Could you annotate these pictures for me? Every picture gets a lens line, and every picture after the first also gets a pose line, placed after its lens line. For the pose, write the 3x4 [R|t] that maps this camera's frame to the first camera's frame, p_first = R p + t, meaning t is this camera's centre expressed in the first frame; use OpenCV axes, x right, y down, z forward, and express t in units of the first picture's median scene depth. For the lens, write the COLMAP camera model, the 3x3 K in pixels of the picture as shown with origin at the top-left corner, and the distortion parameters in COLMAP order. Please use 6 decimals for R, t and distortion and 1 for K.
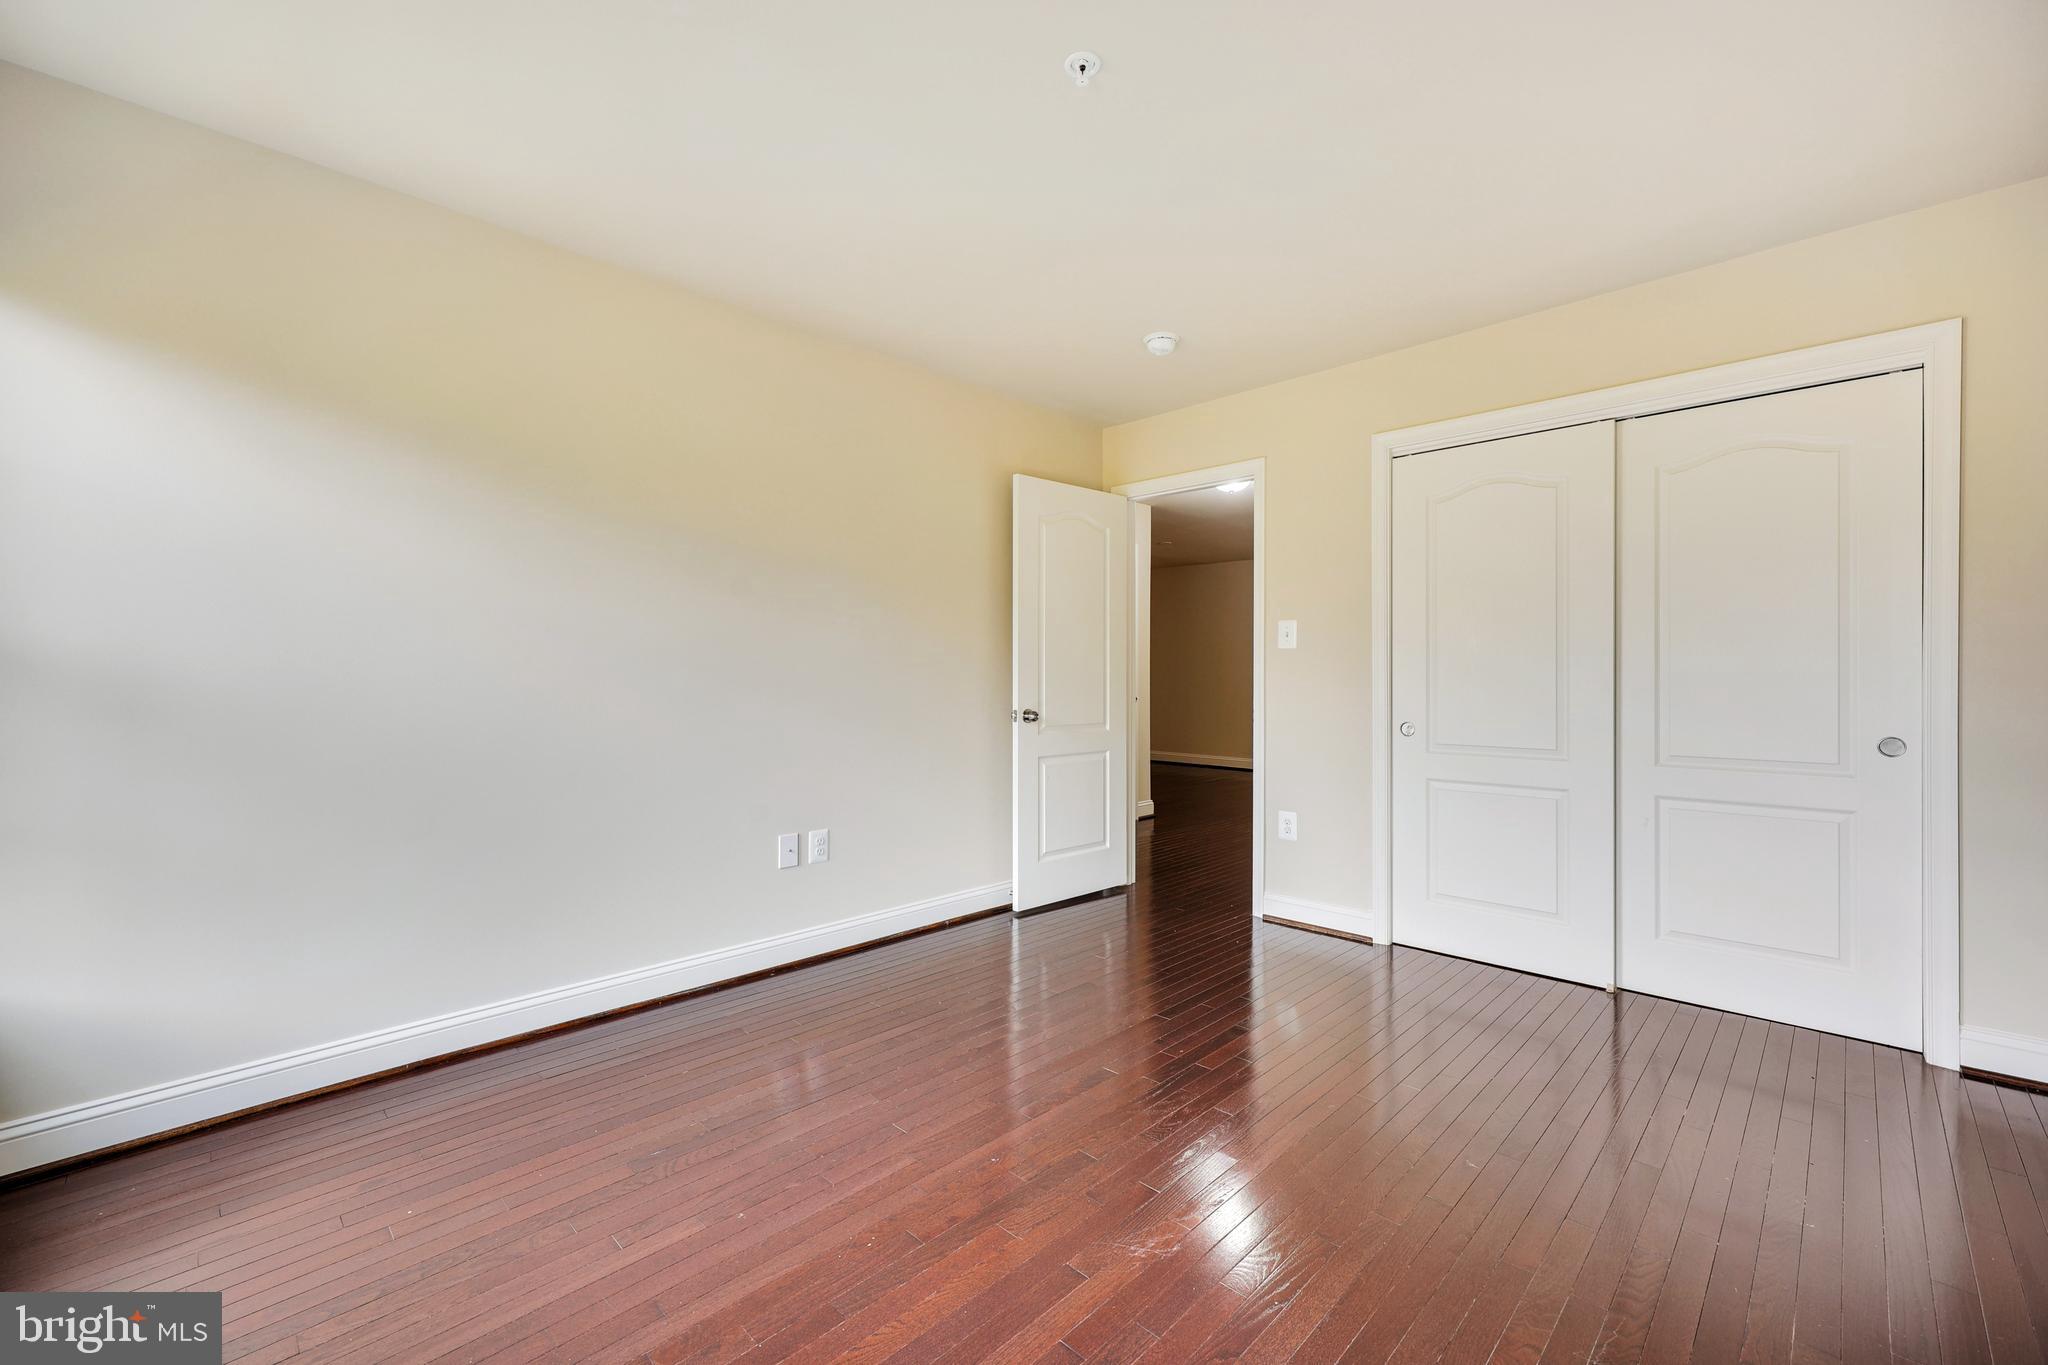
lens RADIAL K [[828.0, 0, 1025.7], [0, 828.0, 683.9], [0, 0, 1]] dist [-0.000869, 0.001207]
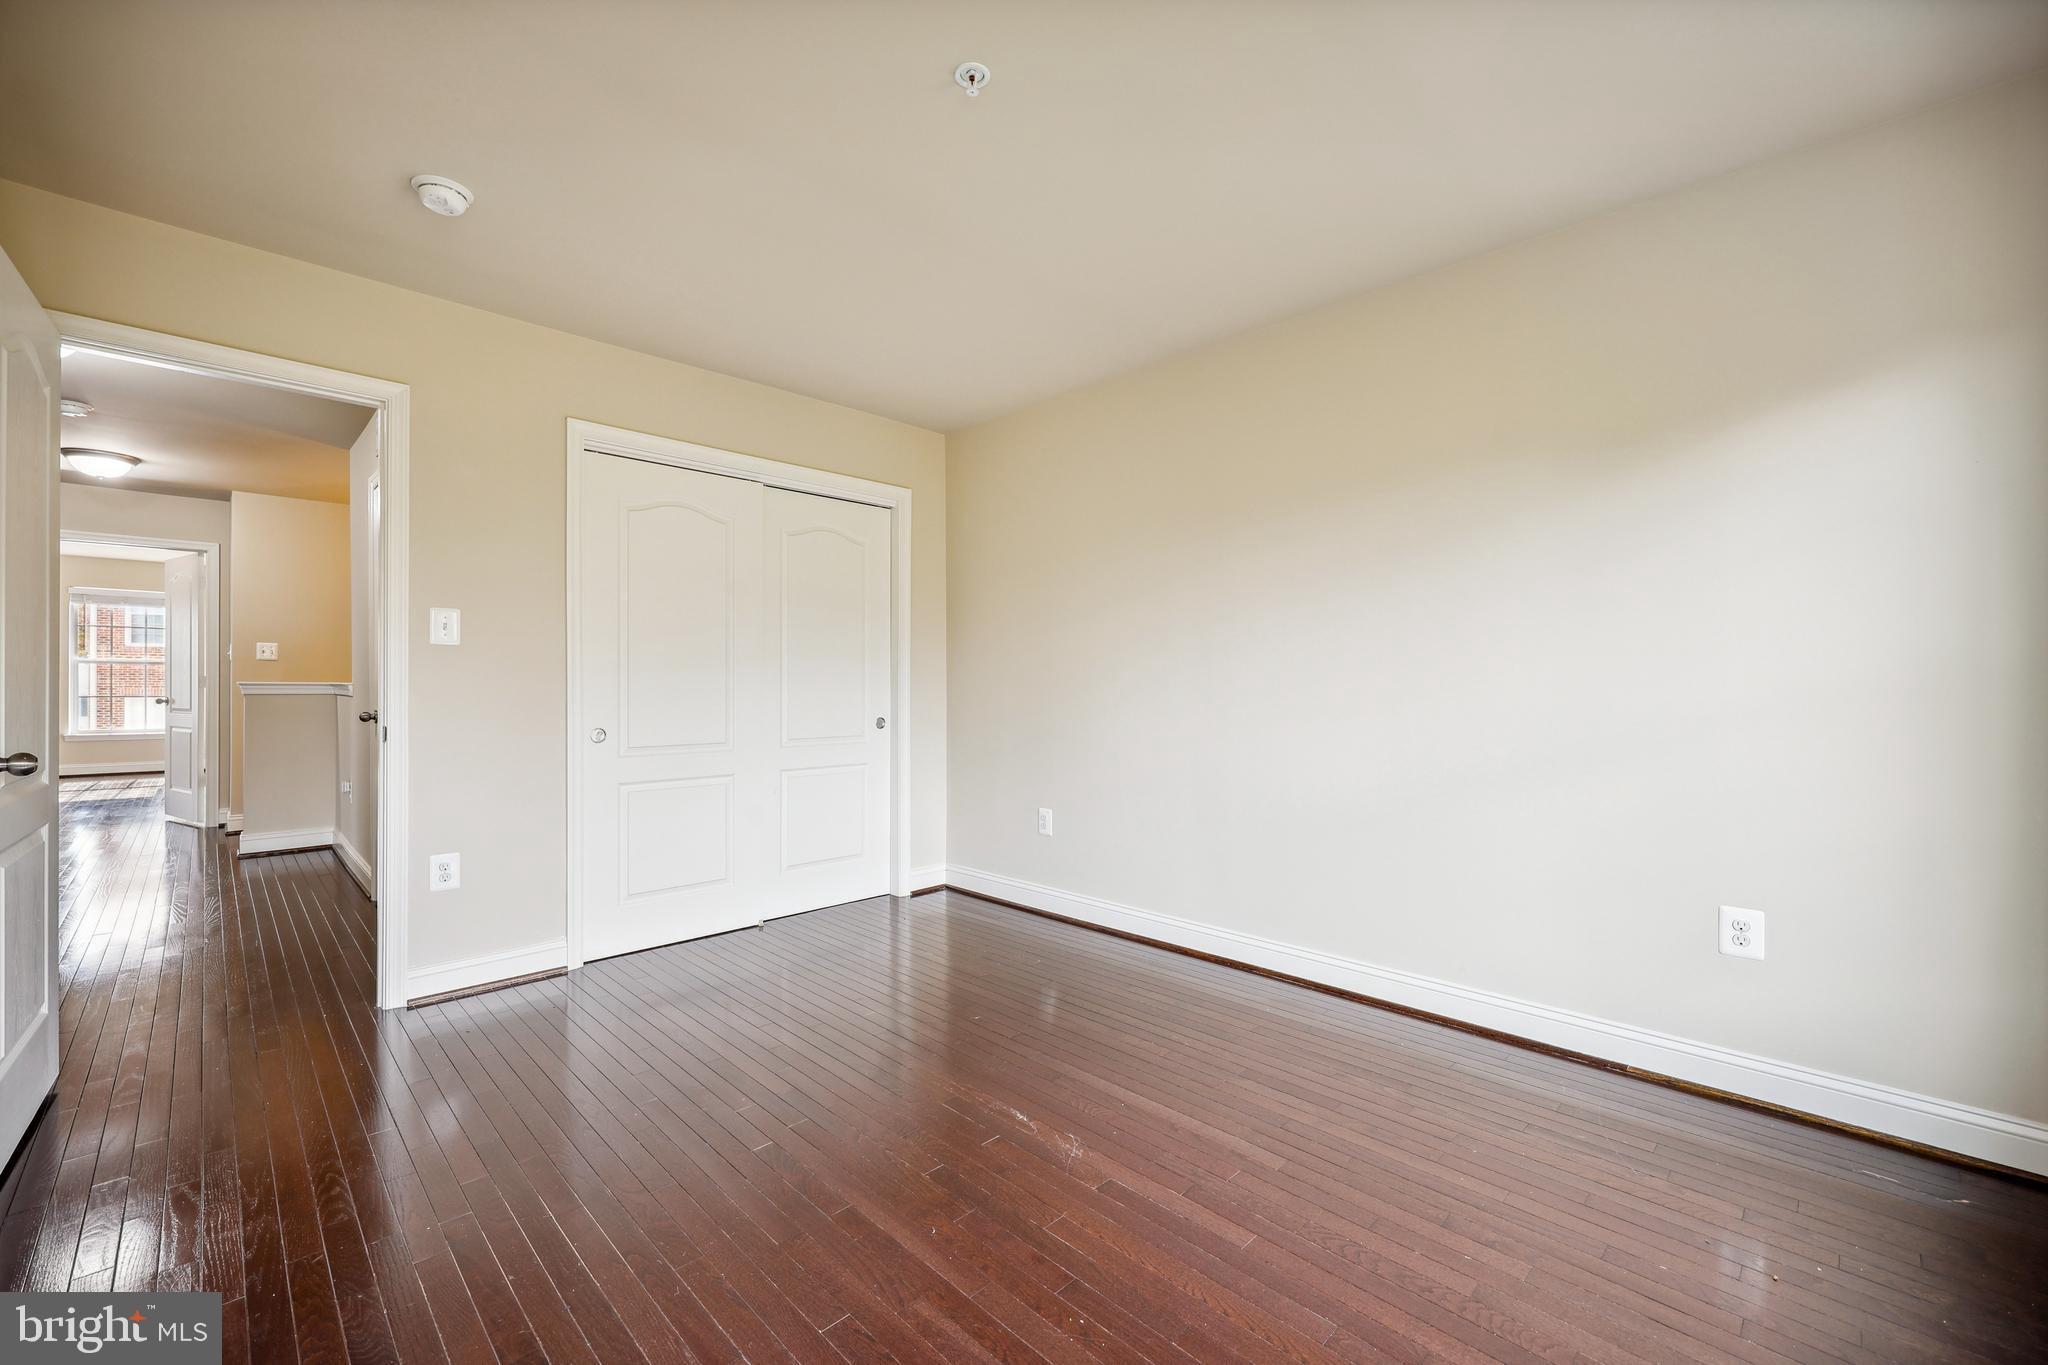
lens RADIAL K [[828.0, 0, 1024.9], [0, 828.0, 679.3], [0, 0, 1]] dist [-0.000869, 0.001207]
pose [[0.024687, 0.003634, 0.999689, -0.482703], [0.005599, 0.999977, -0.003774, -0.003785], [-0.999680, 0.005690, 0.024666, 0.467516]]
